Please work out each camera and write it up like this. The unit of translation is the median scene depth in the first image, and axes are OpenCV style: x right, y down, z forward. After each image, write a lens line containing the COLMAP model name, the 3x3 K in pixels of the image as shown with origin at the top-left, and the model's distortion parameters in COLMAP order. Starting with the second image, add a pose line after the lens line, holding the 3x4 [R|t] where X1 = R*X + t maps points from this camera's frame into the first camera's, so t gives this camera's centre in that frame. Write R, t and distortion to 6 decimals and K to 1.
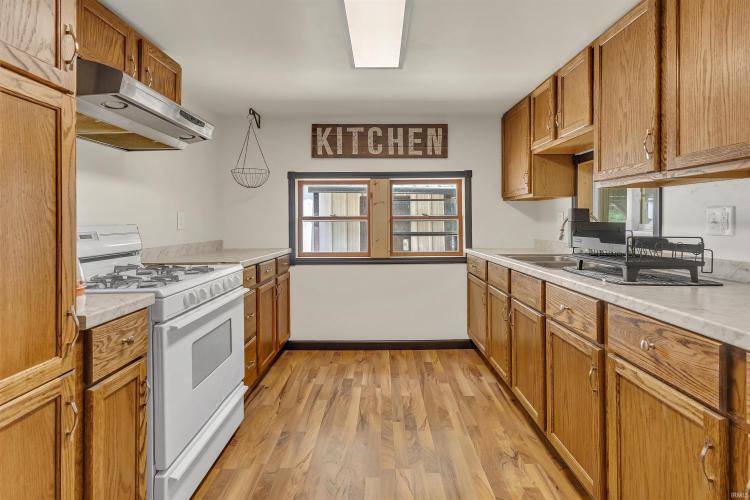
lens RADIAL K [[353.4, 0, 370.6], [0, 353.4, 220.5], [0, 0, 1]] dist [0.002080, 0.000156]
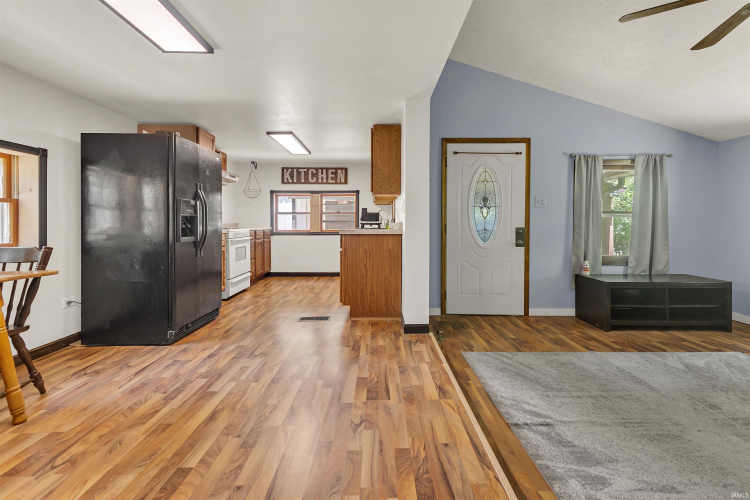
lens RADIAL K [[353.4, 0, 375.5], [0, 353.4, 225.3], [0, 0, 1]] dist [0.002080, 0.000156]
pose [[0.999818, 0.003525, 0.018737, 0.407580], [-0.003675, 0.999961, 0.007985, 0.057383], [-0.018708, -0.008053, 0.999793, -1.276018]]
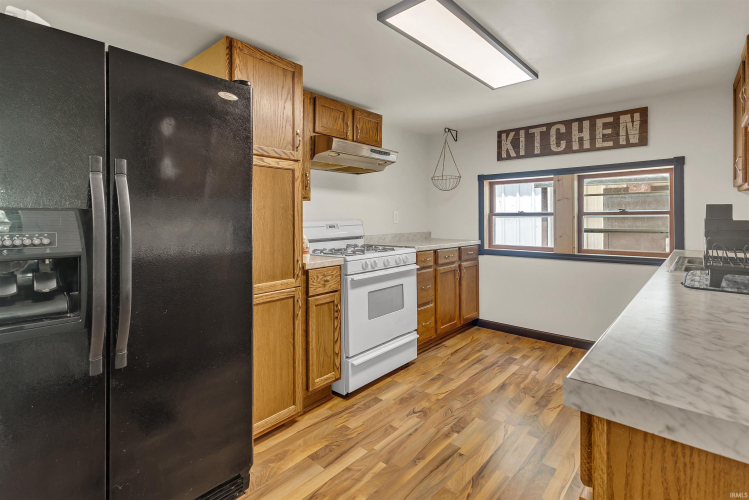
lens RADIAL K [[352.9, 0, 382.9], [0, 352.9, 218.7], [0, 0, 1]] dist [0.002080, 0.000156]
pose [[0.759213, 0.003252, -0.650834, 0.343319], [0.004424, 0.999939, 0.010157, -0.007128], [0.650827, -0.010591, 0.759152, -0.115529]]
